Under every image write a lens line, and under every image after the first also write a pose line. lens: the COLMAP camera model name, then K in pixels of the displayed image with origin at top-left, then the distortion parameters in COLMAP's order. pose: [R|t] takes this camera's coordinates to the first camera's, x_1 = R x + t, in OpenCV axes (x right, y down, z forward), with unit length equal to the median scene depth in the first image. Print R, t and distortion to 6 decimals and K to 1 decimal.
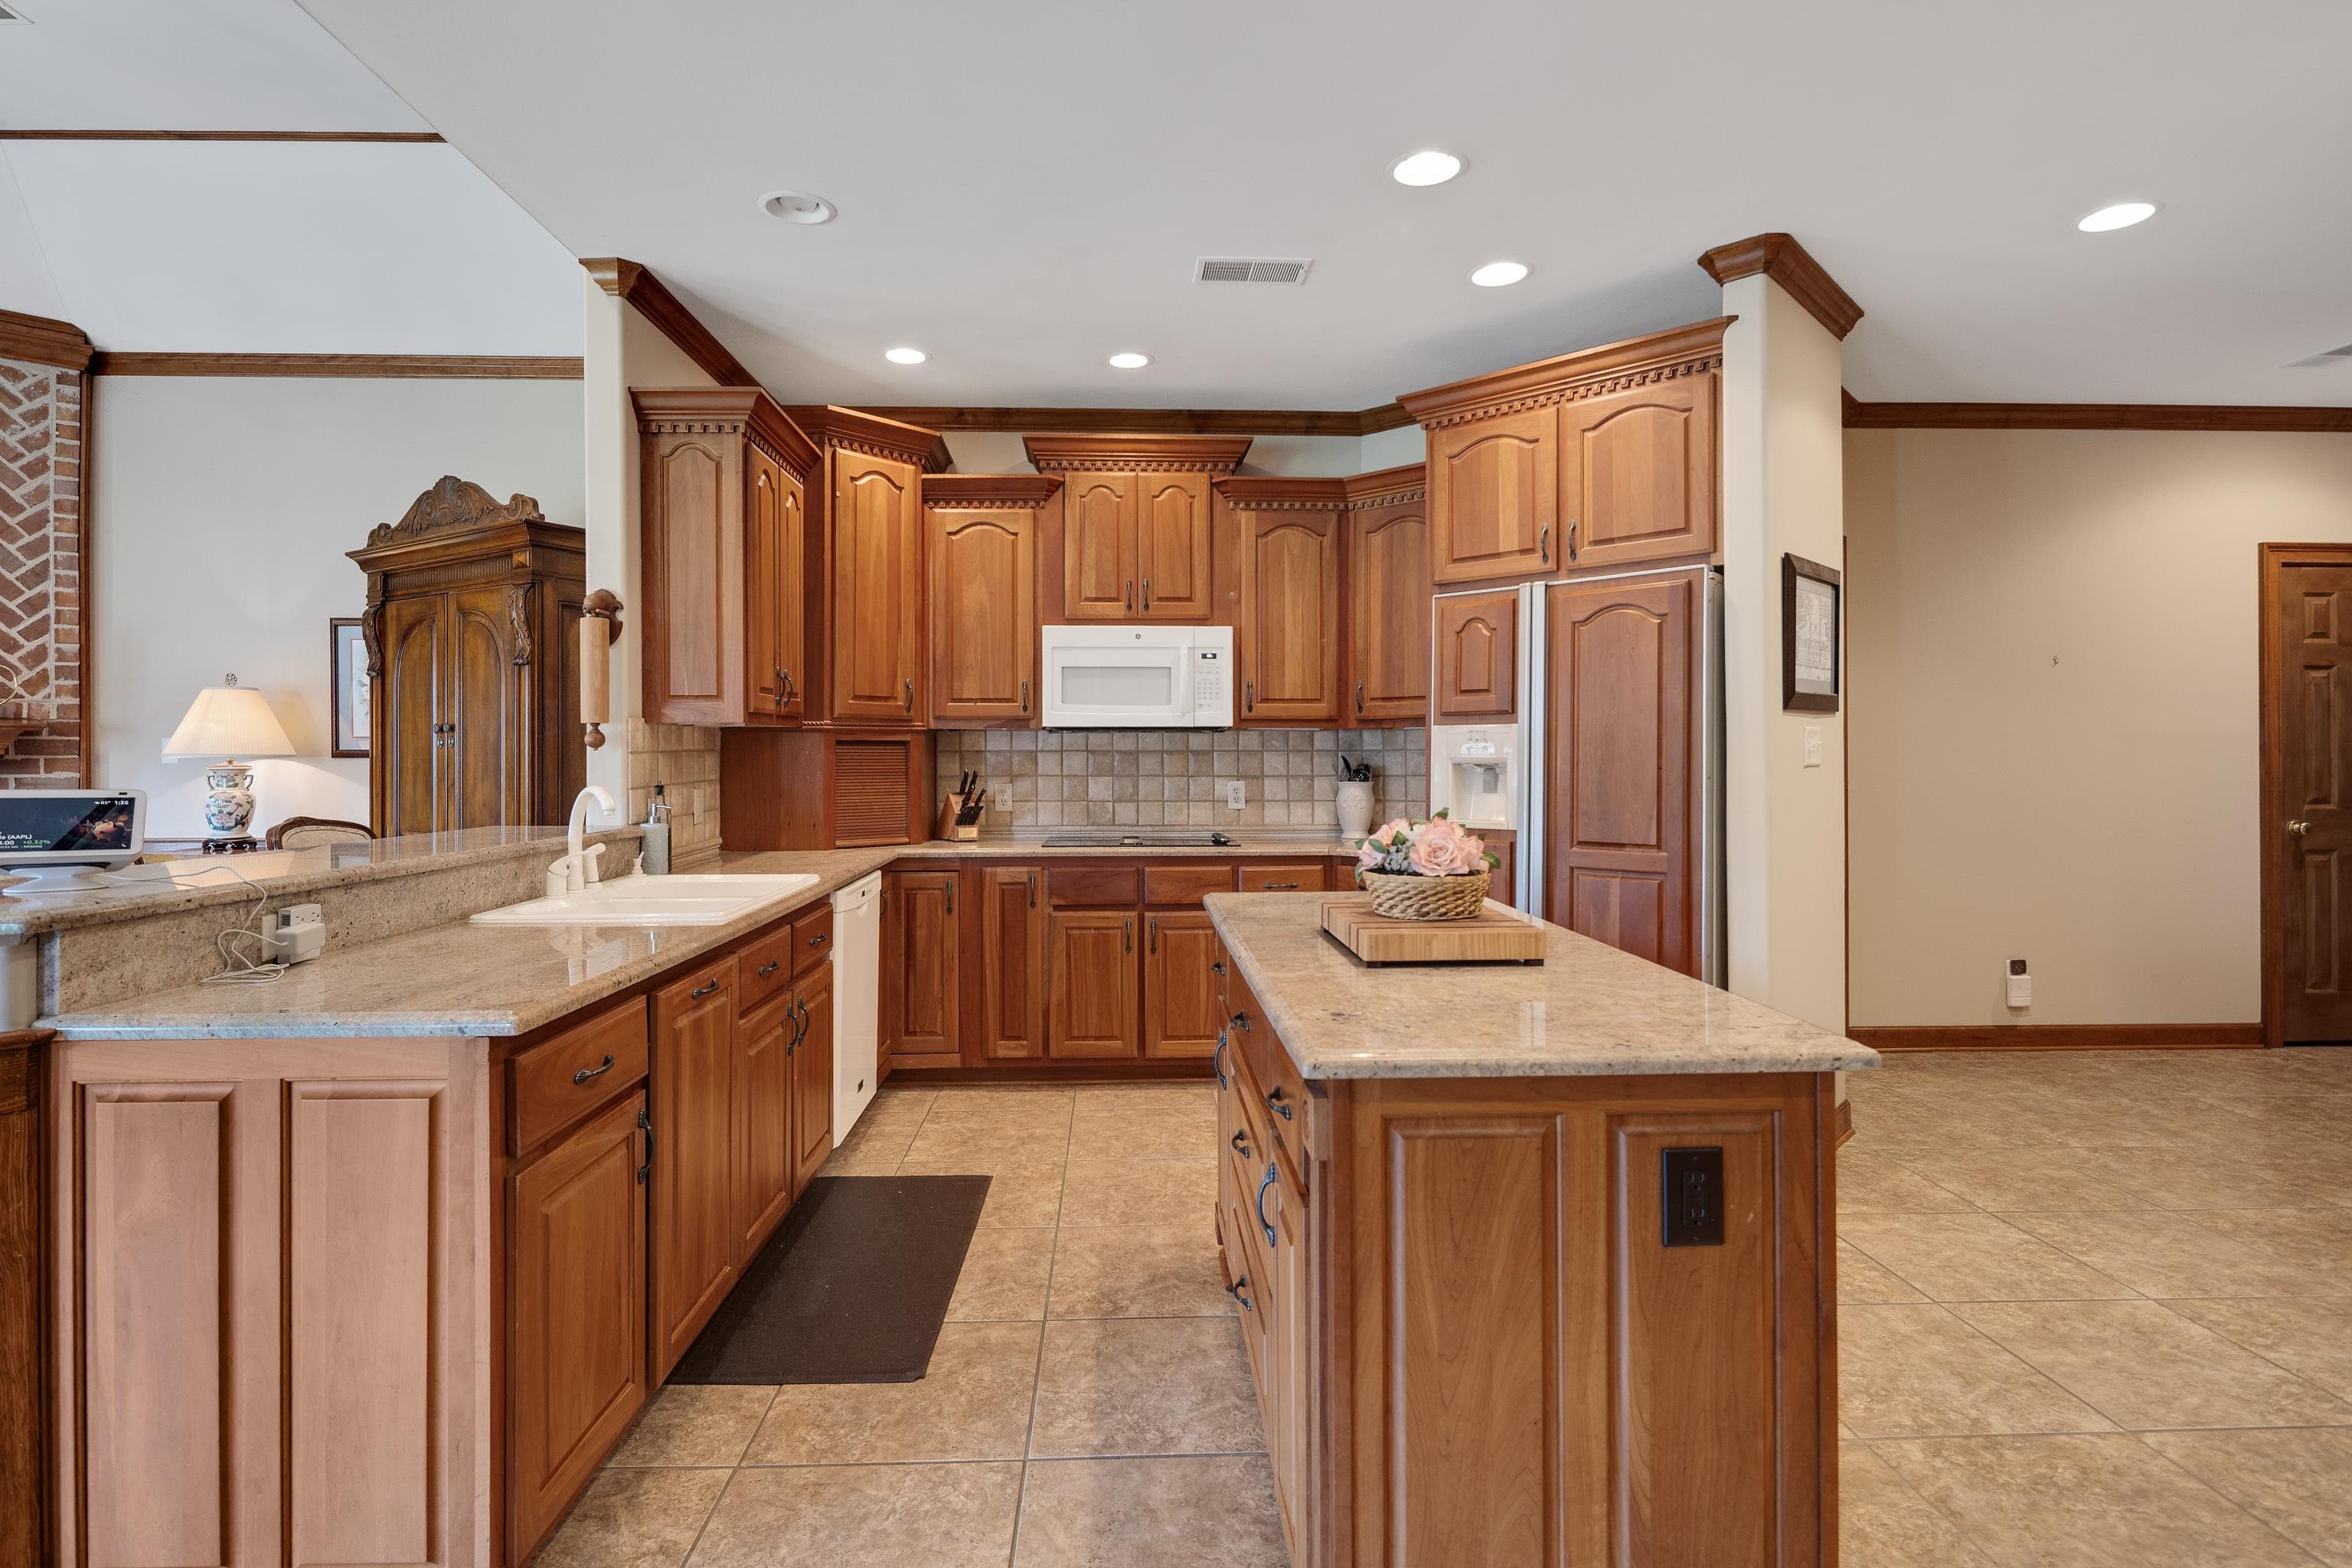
lens RADIAL K [[1164.9, 0, 1165.0], [0, 1164.9, 755.6], [0, 0, 1]] dist [0.001974, -0.001718]
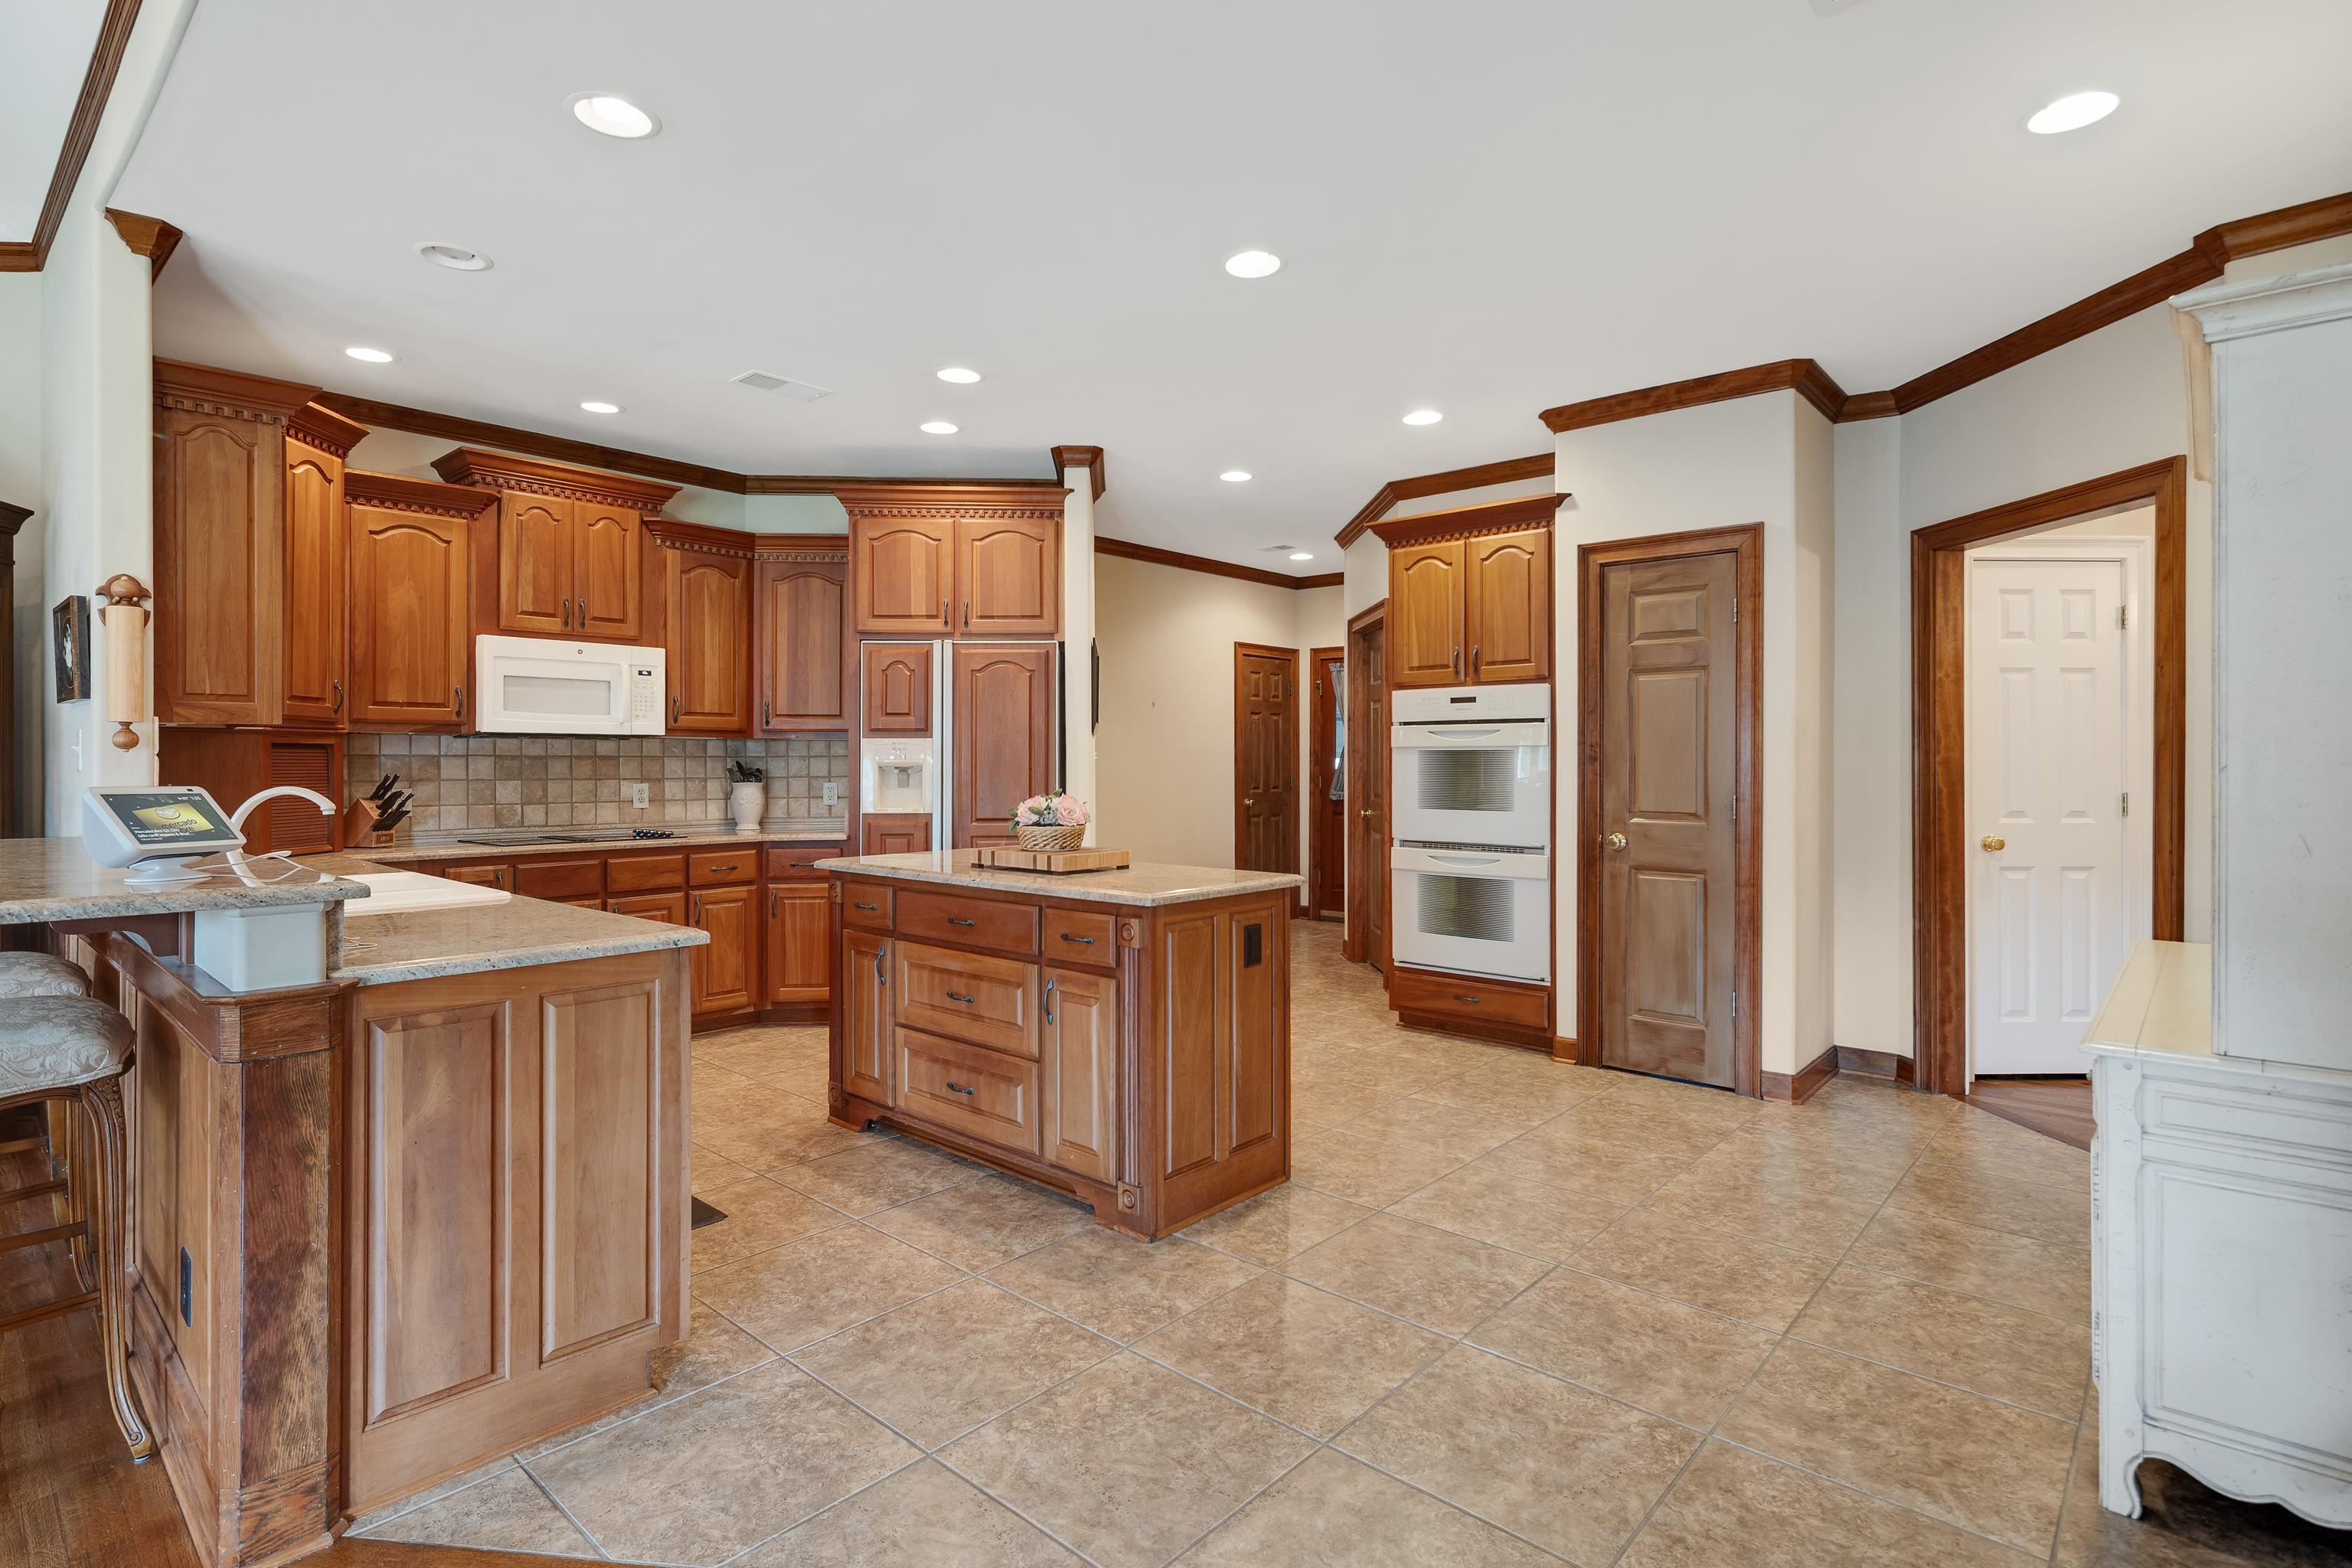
lens RADIAL K [[1164.9, 0, 1174.3], [0, 1164.9, 770.6], [0, 0, 1]] dist [0.001974, -0.001718]
pose [[0.690609, -0.003443, 0.723220, -0.429202], [-0.000498, 0.999986, 0.005236, 0.003553], [-0.723229, -0.003976, 0.690597, -0.161984]]
